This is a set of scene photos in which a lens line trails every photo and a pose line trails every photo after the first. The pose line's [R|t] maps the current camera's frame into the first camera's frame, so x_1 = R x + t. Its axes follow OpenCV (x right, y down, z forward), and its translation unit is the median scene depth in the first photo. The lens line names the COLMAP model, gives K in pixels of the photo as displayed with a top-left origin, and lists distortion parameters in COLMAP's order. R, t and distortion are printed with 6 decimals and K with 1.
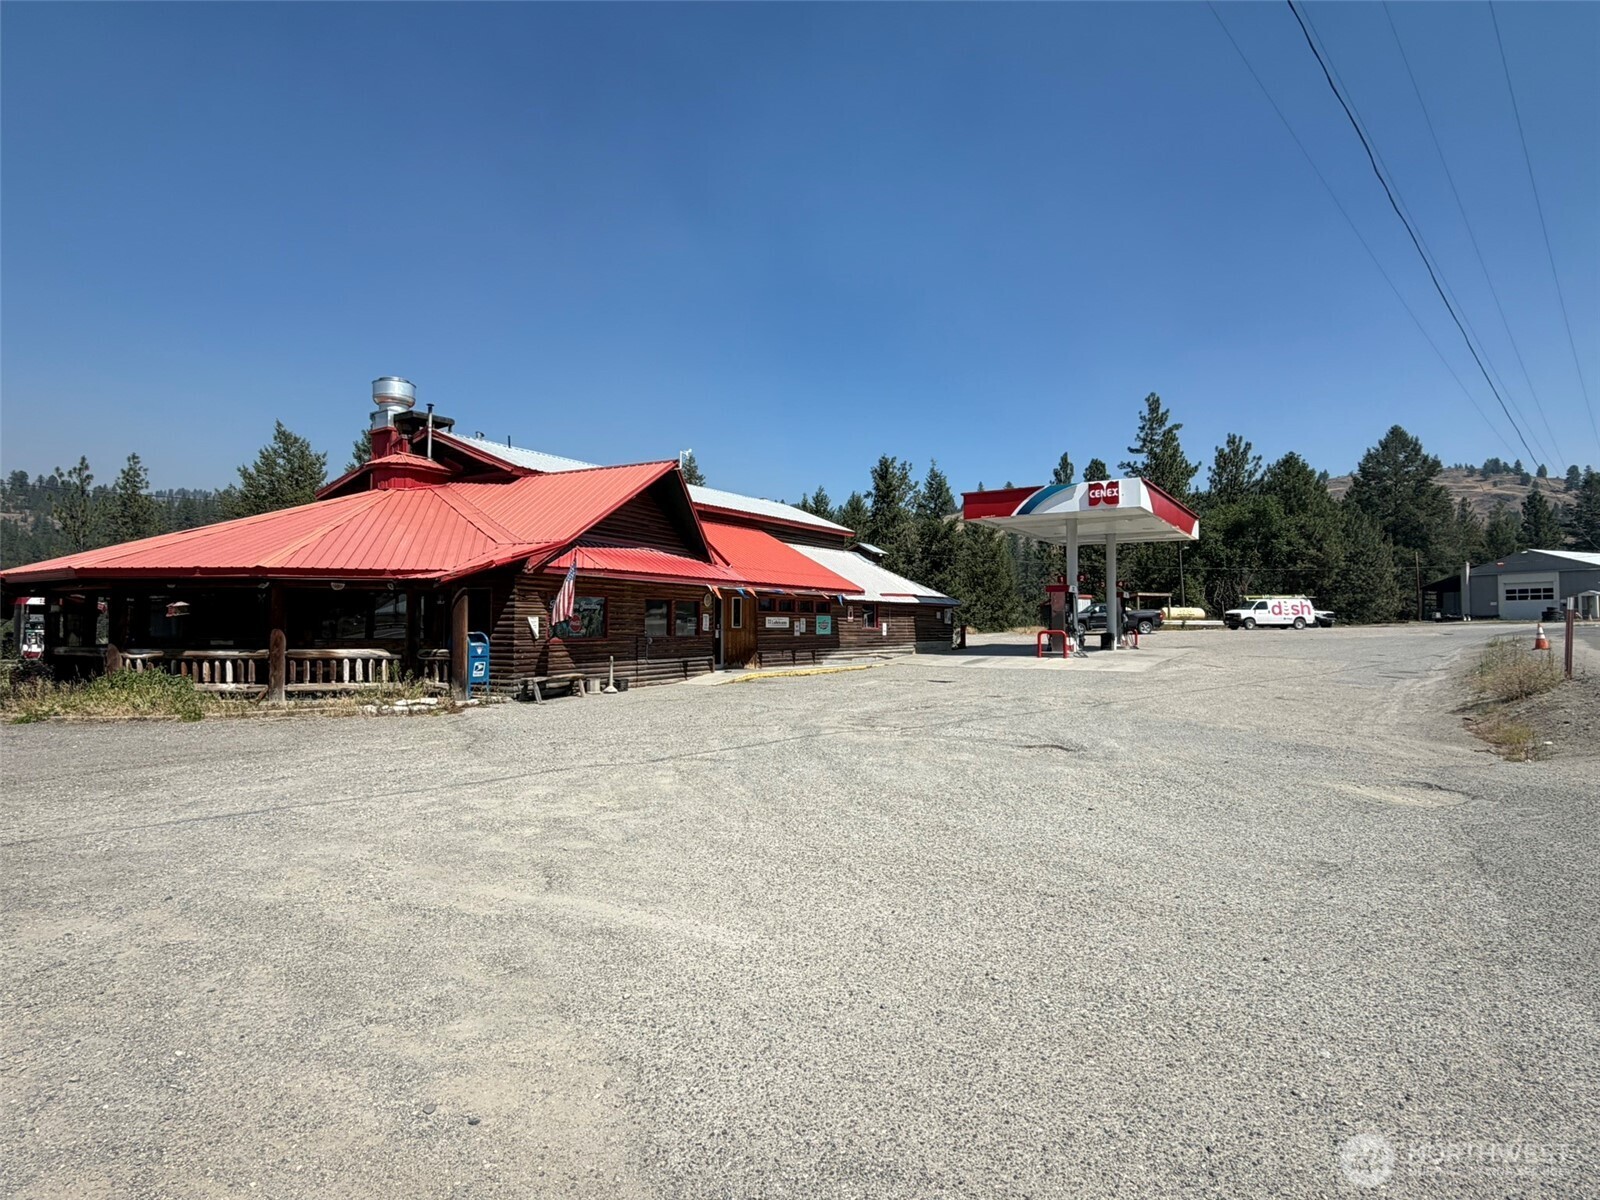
lens RADIAL K [[884.0, 0, 806.8], [0, 884.0, 600.0], [0, 0, 1]] dist [0.004820, 0.000972]
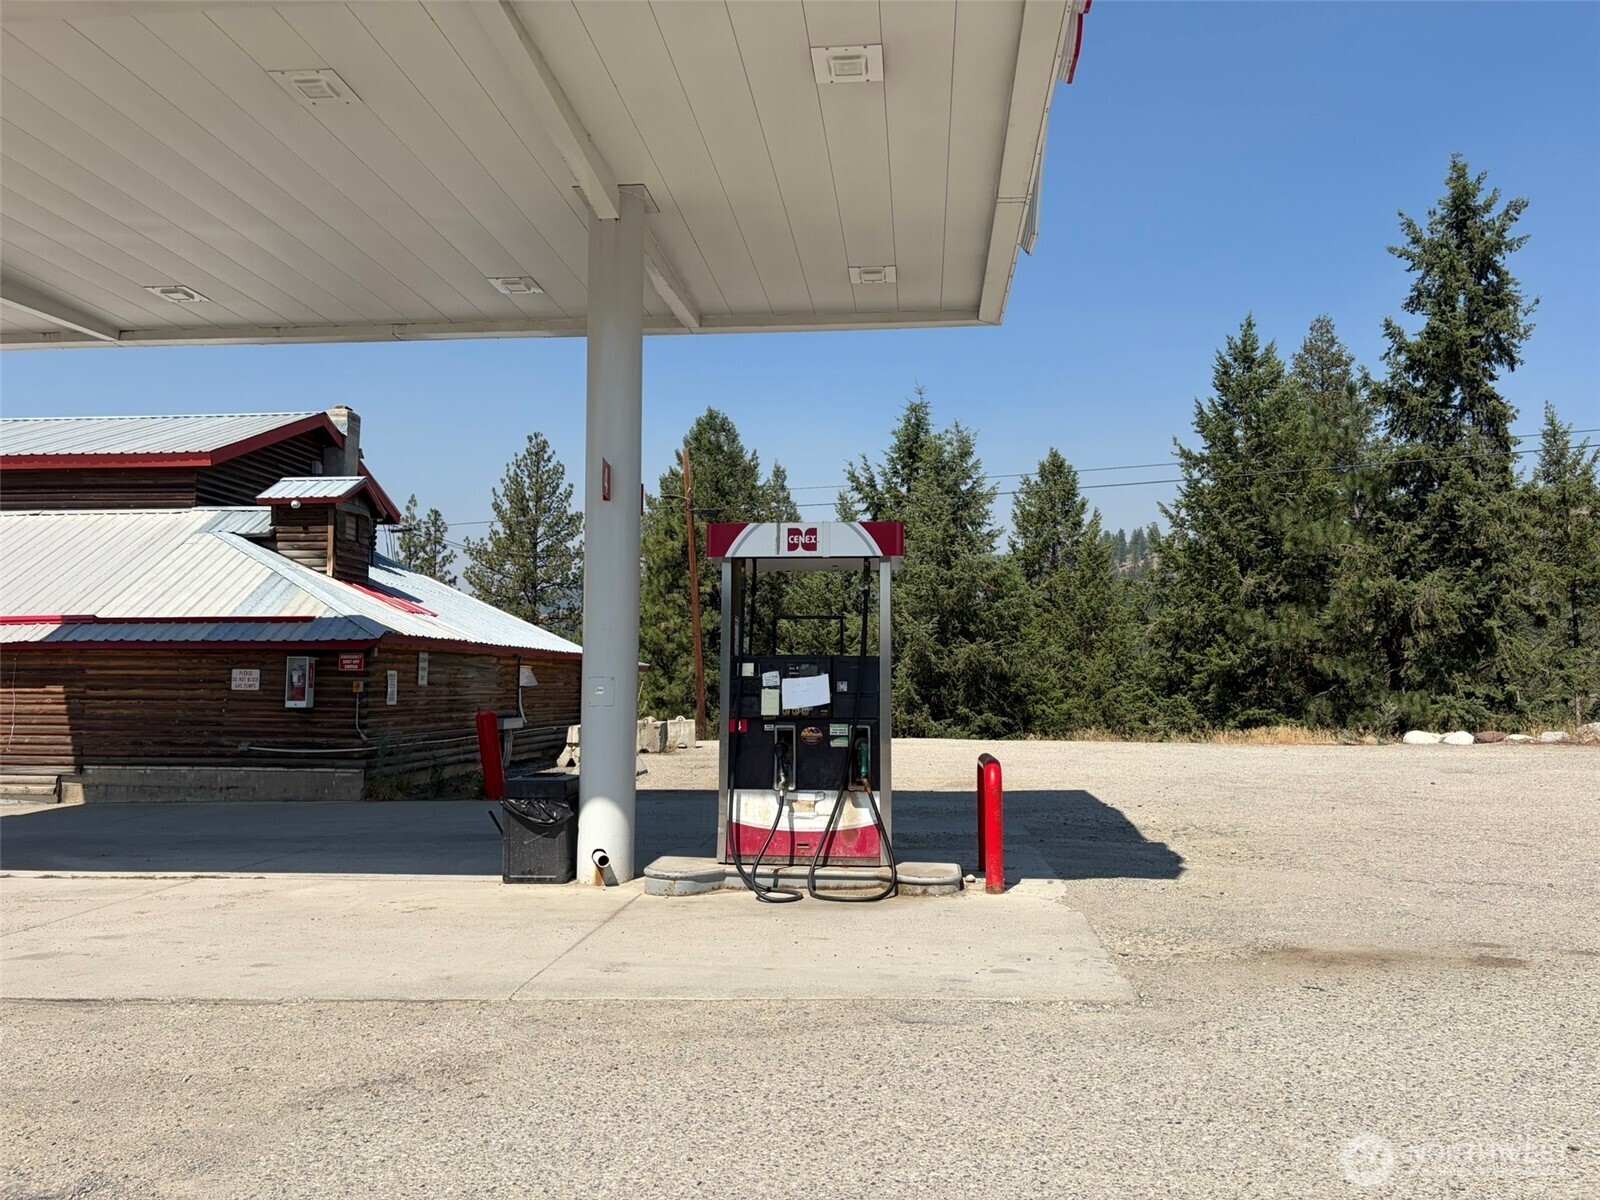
lens RADIAL K [[1208.1, 0, 804.8], [0, 1208.1, 598.3], [0, 0, 1]] dist [0.052404, -0.056286]
pose [[0.449397, -0.068905, -0.890671, 0.950265], [0.025692, 0.997605, -0.064215, 0.033789], [0.892963, 0.005975, 0.450091, 1.553055]]
